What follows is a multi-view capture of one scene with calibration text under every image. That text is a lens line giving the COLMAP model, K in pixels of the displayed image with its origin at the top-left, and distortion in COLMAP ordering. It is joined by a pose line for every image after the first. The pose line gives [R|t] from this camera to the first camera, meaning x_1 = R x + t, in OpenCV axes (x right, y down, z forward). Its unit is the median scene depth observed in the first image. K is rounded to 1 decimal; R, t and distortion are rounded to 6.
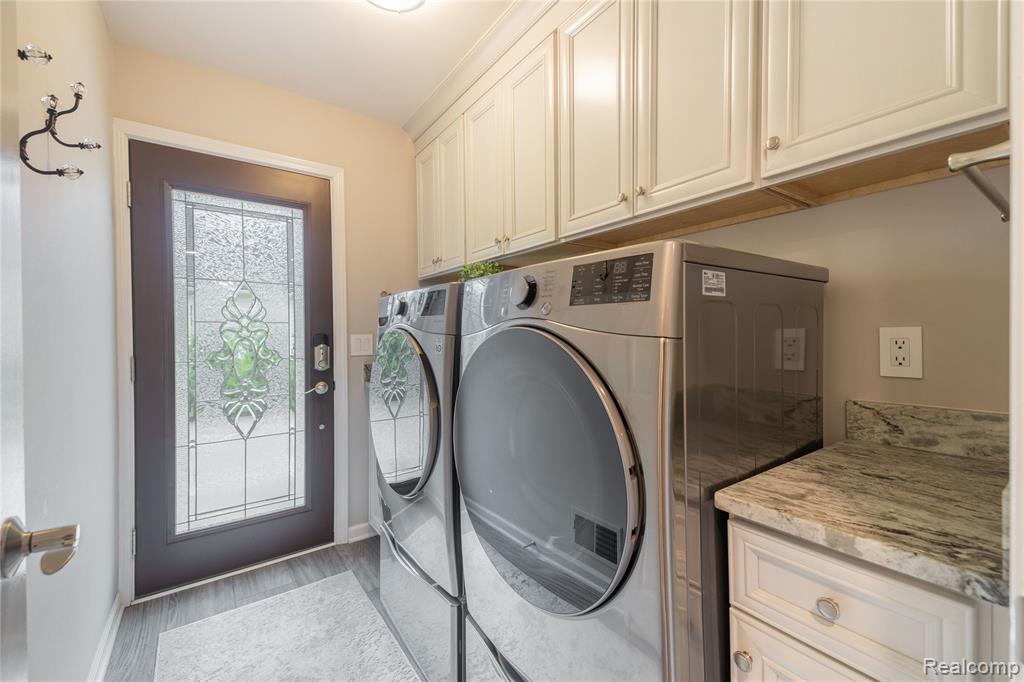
lens RADIAL K [[422.4, 0, 517.2], [0, 422.4, 339.1], [0, 0, 1]] dist [0.037021, -0.008843]
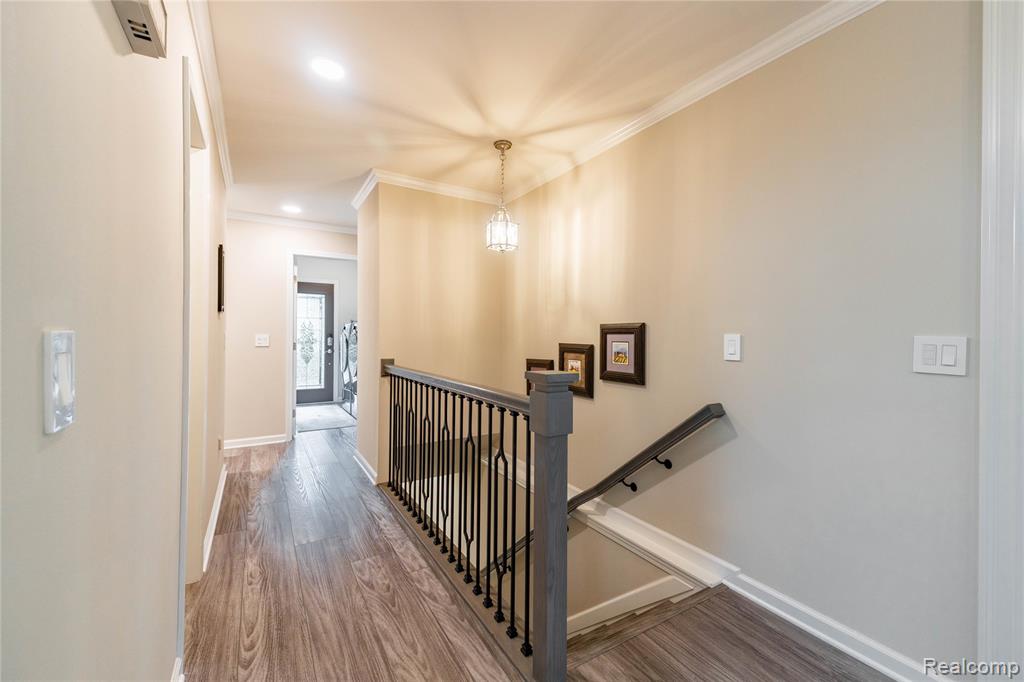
lens RADIAL K [[422.4, 0, 518.4], [0, 422.4, 336.8], [0, 0, 1]] dist [0.037021, -0.008843]
pose [[0.997667, 0.008545, -0.067727, 1.129019], [-0.009319, 0.999895, -0.011117, 0.030260], [0.067625, 0.011722, 0.997642, -2.016934]]
